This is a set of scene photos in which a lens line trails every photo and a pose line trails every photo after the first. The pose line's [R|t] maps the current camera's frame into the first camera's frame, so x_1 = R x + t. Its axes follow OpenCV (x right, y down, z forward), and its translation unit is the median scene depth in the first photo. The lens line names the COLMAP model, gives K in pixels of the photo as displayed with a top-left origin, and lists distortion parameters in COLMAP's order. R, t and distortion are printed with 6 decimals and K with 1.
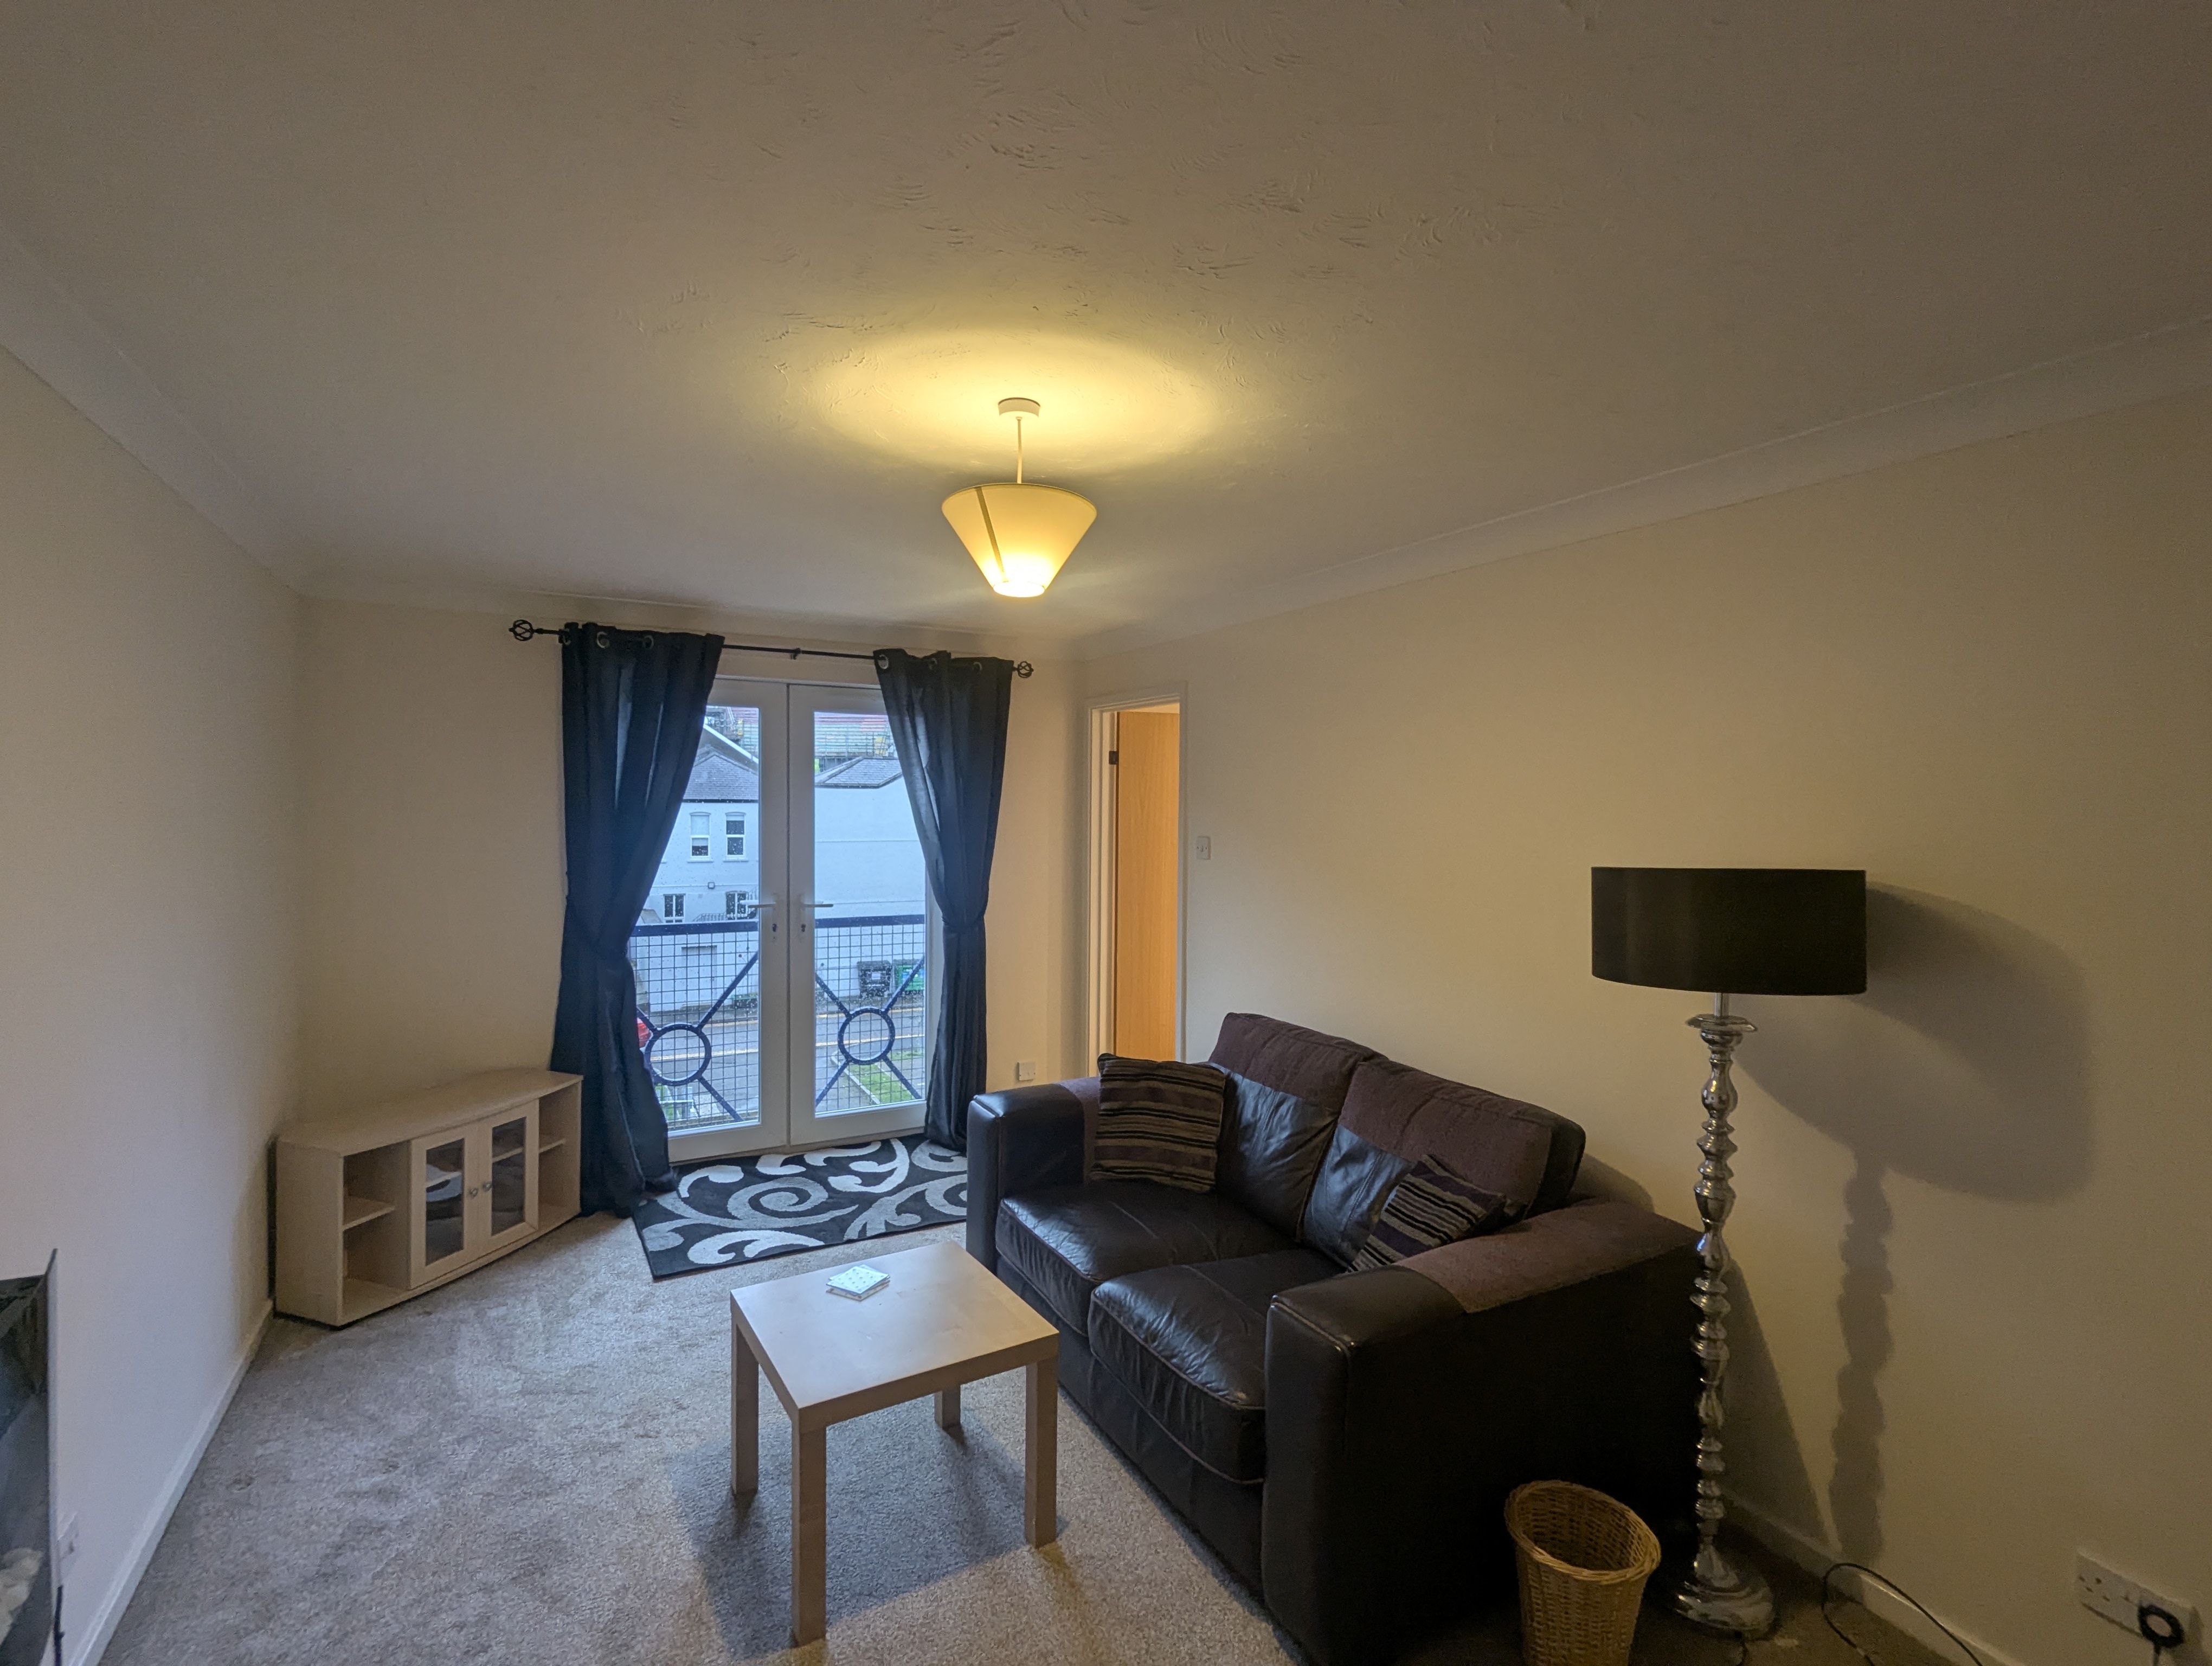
lens RADIAL K [[1039.1, 0, 1106.0], [0, 1039.1, 833.0], [0, 0, 1]] dist [-0.009919, 0.000802]
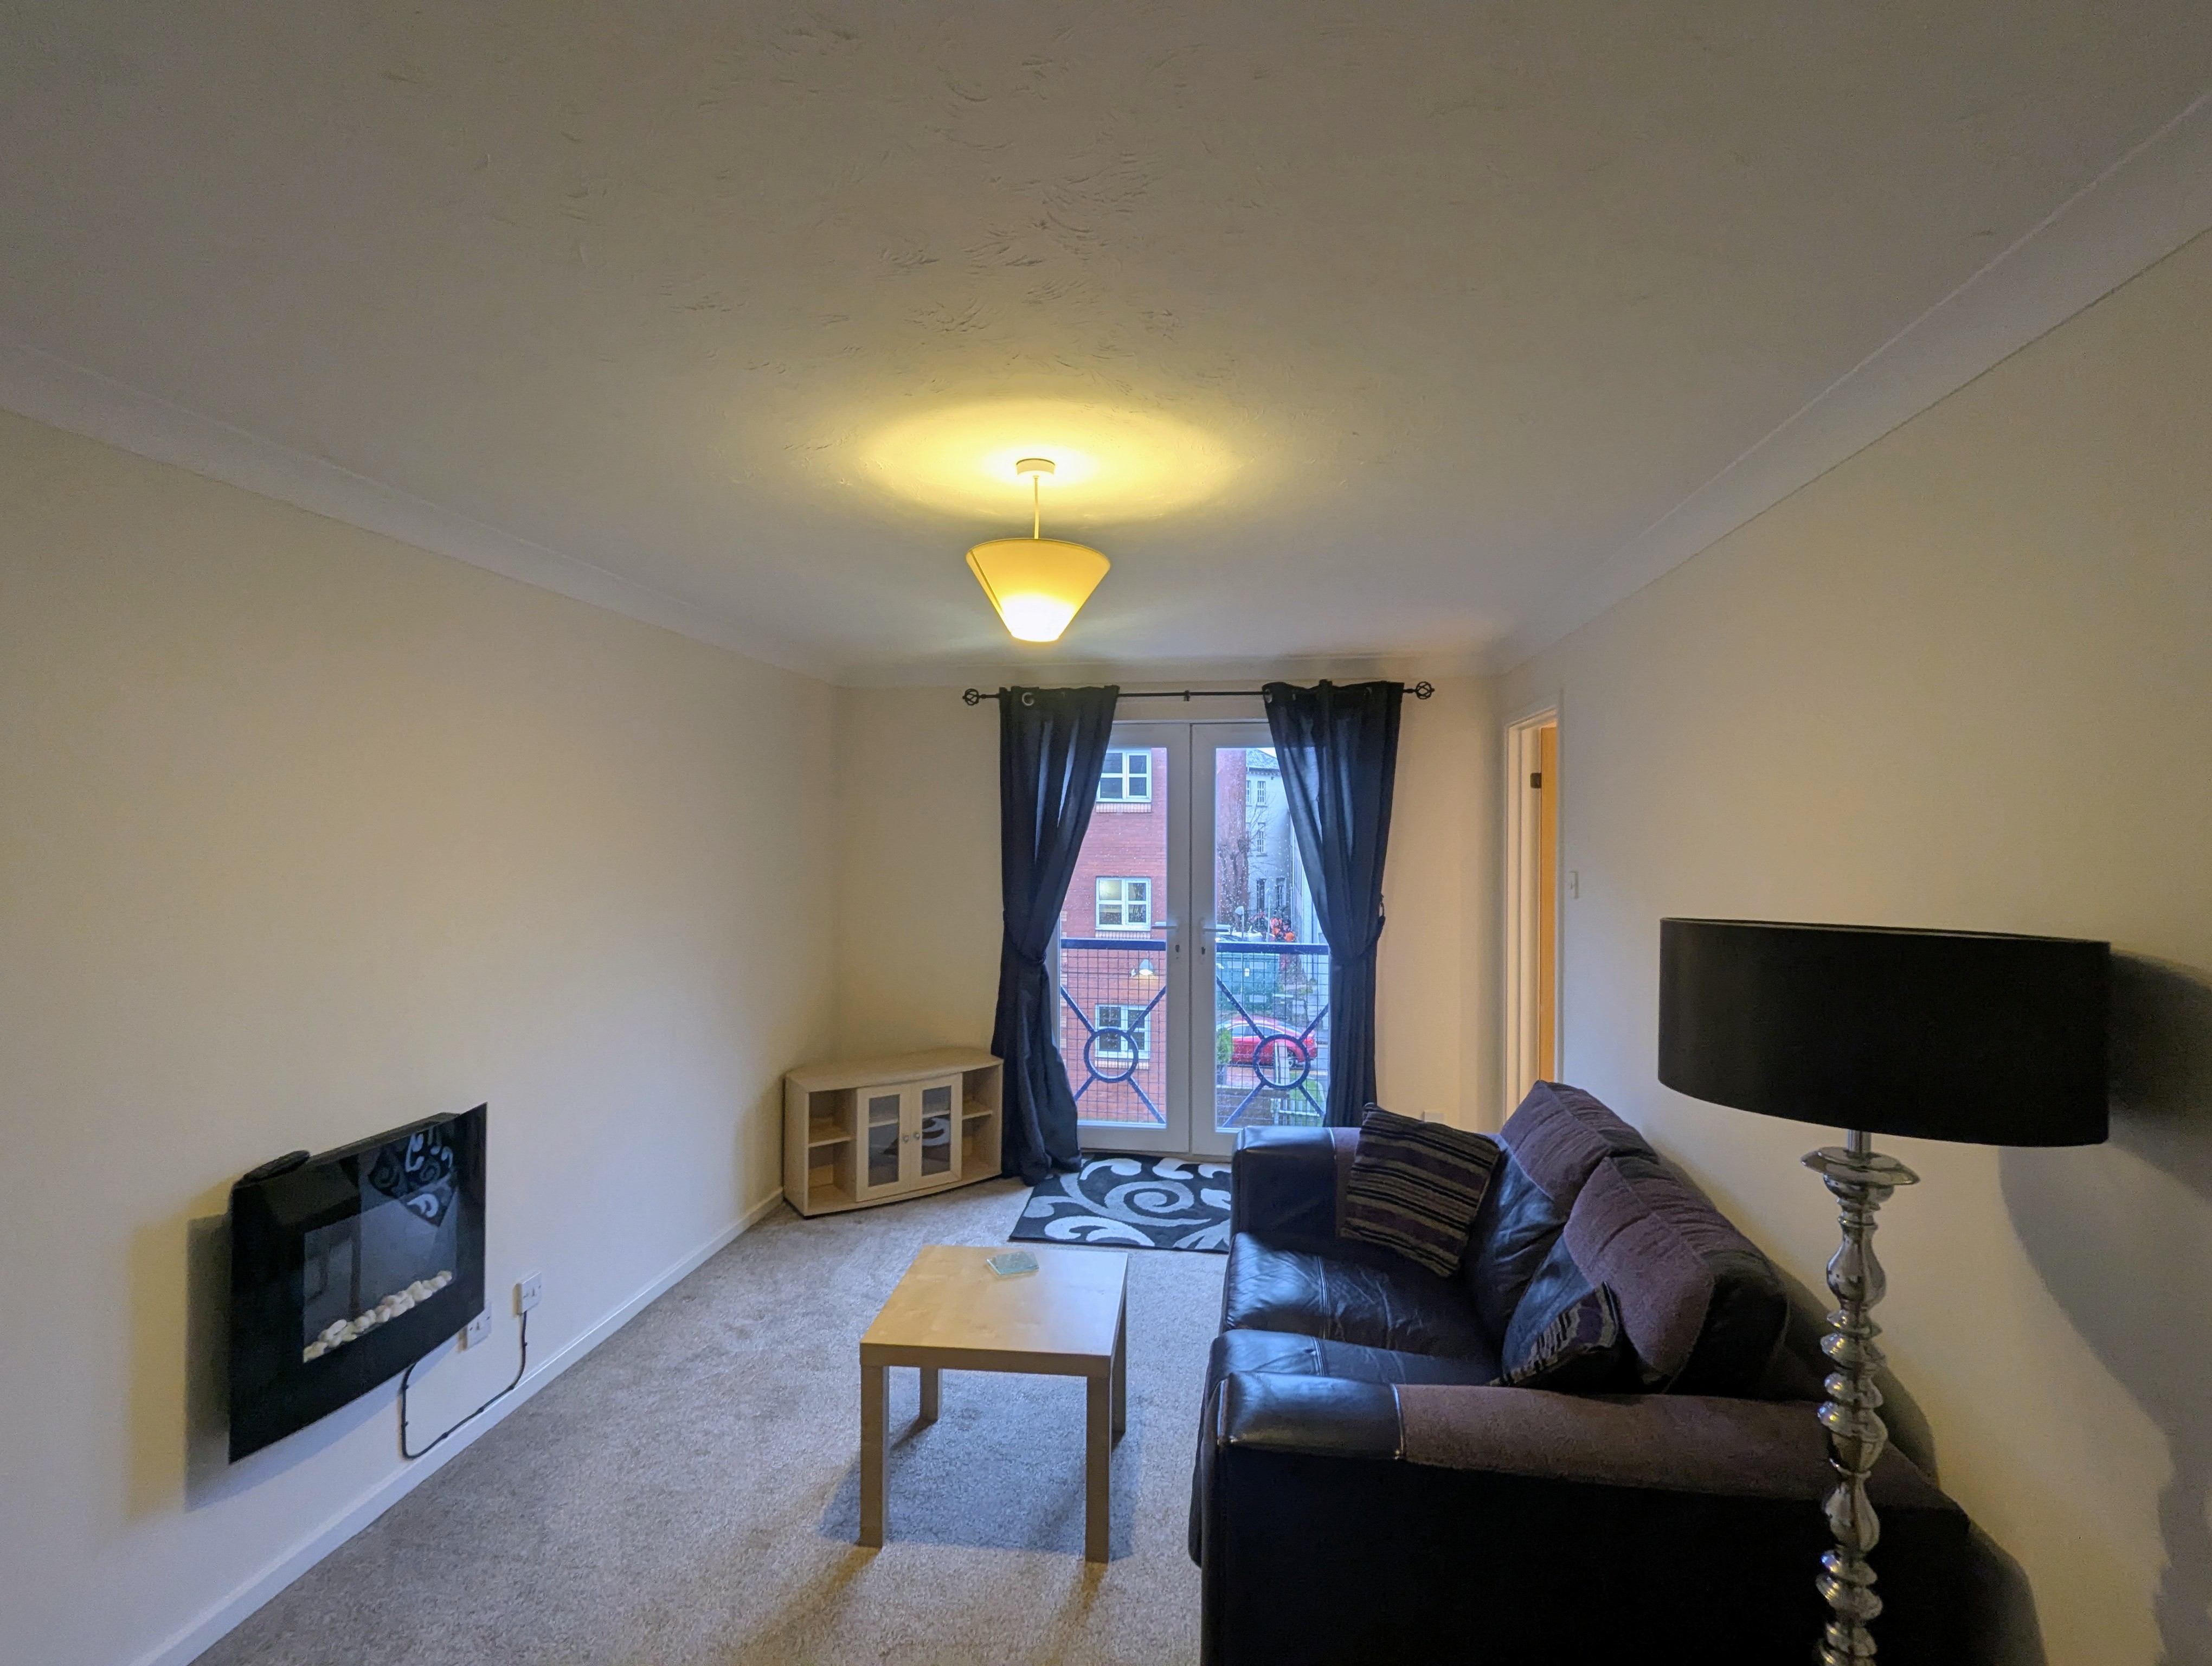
lens RADIAL K [[1039.1, 0, 1106.0], [0, 1039.1, 833.0], [0, 0, 1]] dist [-0.009919, 0.000802]
pose [[0.795850, -0.005408, -0.605470, 0.345303], [-0.012006, 0.999623, -0.024710, -0.002398], [0.605375, 0.026935, 0.795485, 0.107970]]
